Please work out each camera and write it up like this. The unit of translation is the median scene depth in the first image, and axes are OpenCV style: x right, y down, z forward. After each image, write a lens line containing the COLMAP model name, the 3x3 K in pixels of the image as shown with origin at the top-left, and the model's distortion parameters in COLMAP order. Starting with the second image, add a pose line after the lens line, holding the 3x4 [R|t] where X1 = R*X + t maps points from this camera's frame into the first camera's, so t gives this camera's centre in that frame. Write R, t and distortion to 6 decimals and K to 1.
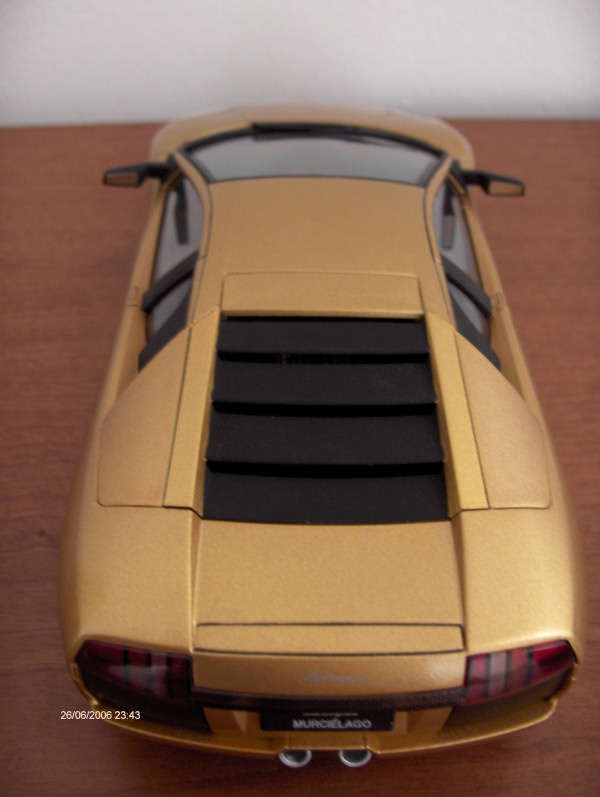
lens RADIAL K [[915.3, 0, 300.0], [0, 915.3, 398.5], [0, 0, 1]] dist [-0.262522, 0.005464]
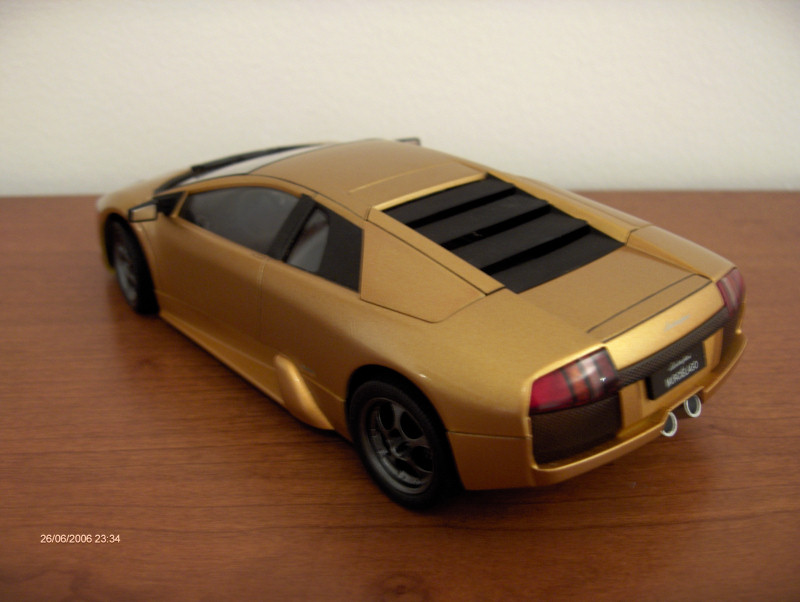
lens RADIAL K [[918.7, 0, 400.0], [0, 918.7, 301.0], [0, 0, 1]] dist [-0.262522, 0.005464]
pose [[0.726370, -0.310352, 0.613244, -0.895549], [0.513493, 0.838121, -0.184059, 0.264452], [-0.456849, 0.448592, 0.768150, 0.110770]]
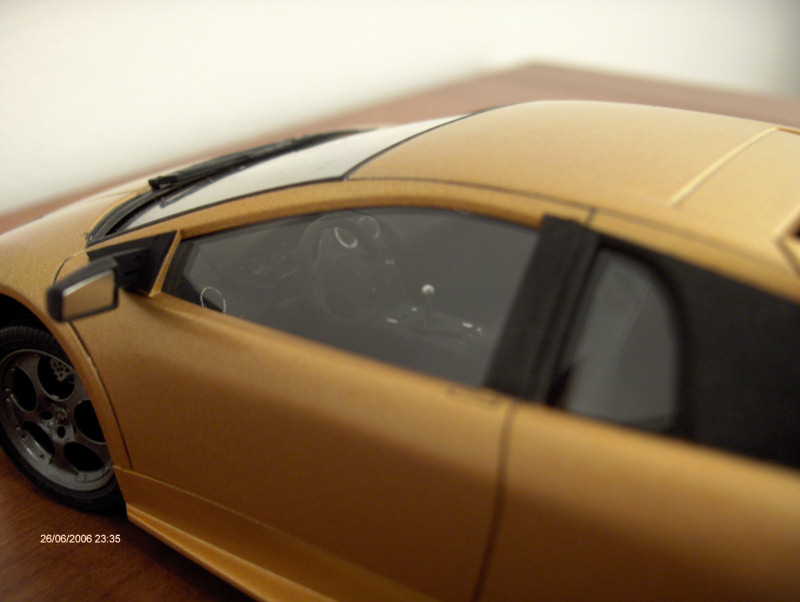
lens RADIAL K [[918.7, 0, 400.0], [0, 918.7, 301.0], [0, 0, 1]] dist [-0.262522, 0.005464]
pose [[0.584030, -0.346055, 0.734272, -0.561322], [0.609731, 0.784162, -0.115405, -0.143814], [-0.535852, 0.515108, 0.668974, 0.869533]]
